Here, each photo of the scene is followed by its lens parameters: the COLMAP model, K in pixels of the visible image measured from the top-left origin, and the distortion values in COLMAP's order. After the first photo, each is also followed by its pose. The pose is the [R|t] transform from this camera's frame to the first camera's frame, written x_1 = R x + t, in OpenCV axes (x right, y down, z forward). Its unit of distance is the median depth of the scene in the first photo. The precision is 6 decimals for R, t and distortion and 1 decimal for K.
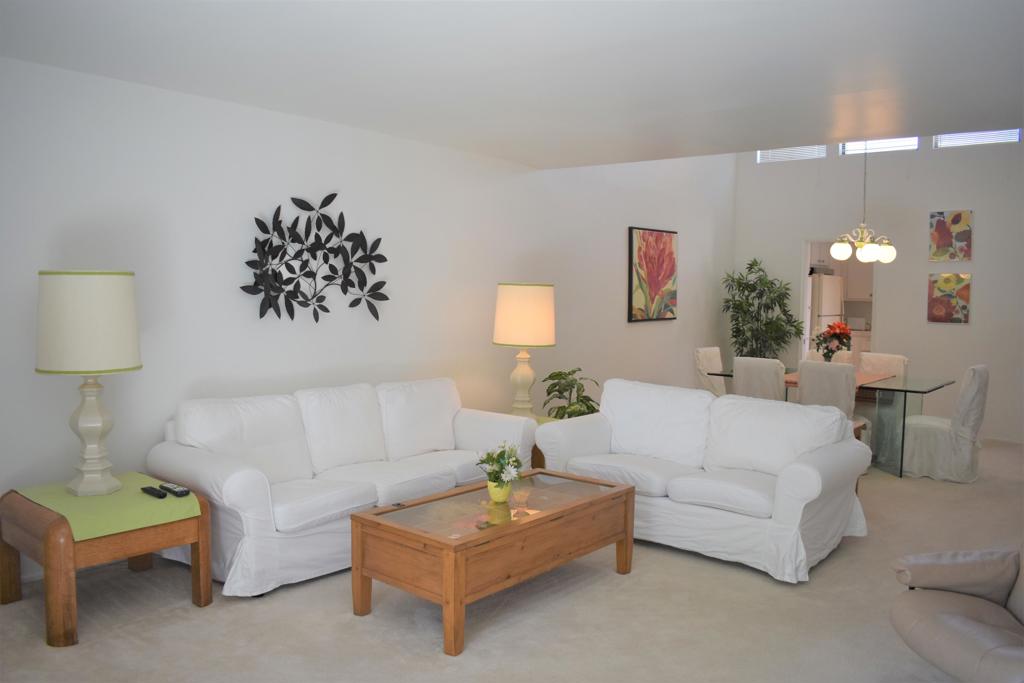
lens RADIAL K [[790.0, 0, 511.3], [0, 790.0, 341.7], [0, 0, 1]] dist [-0.117510, -0.002097]
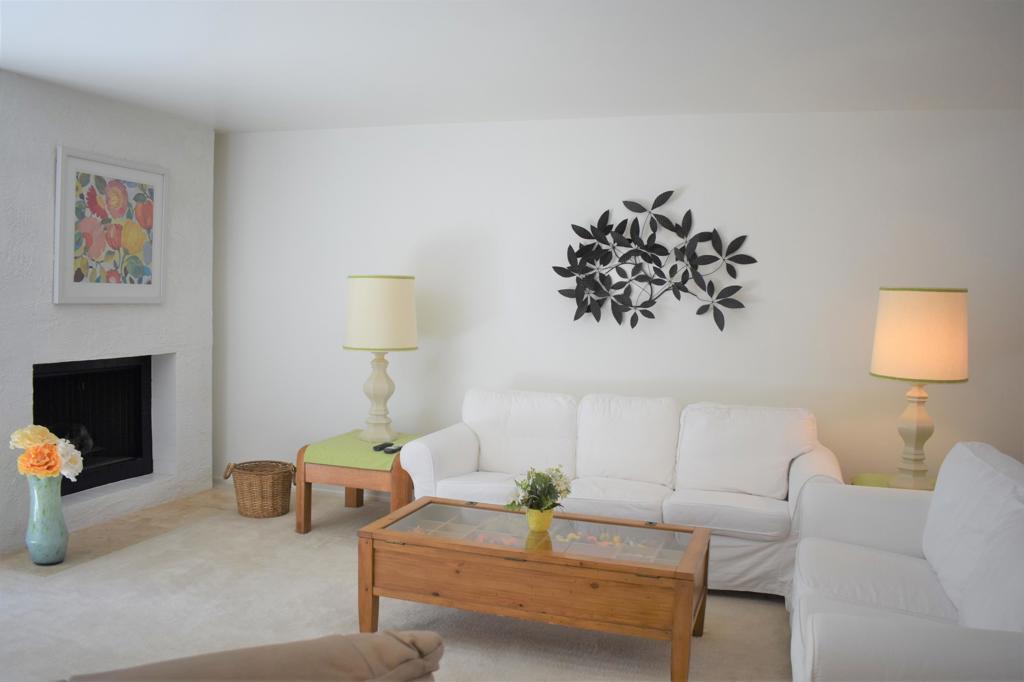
lens RADIAL K [[849.2, 0, 511.5], [0, 849.2, 337.6], [0, 0, 1]] dist [-0.049590, 0.001523]
pose [[0.371436, 0.046021, -0.927317, 0.658308], [-0.072204, 0.997178, 0.020567, -0.023738], [0.925647, 0.059317, 0.373711, 0.472157]]
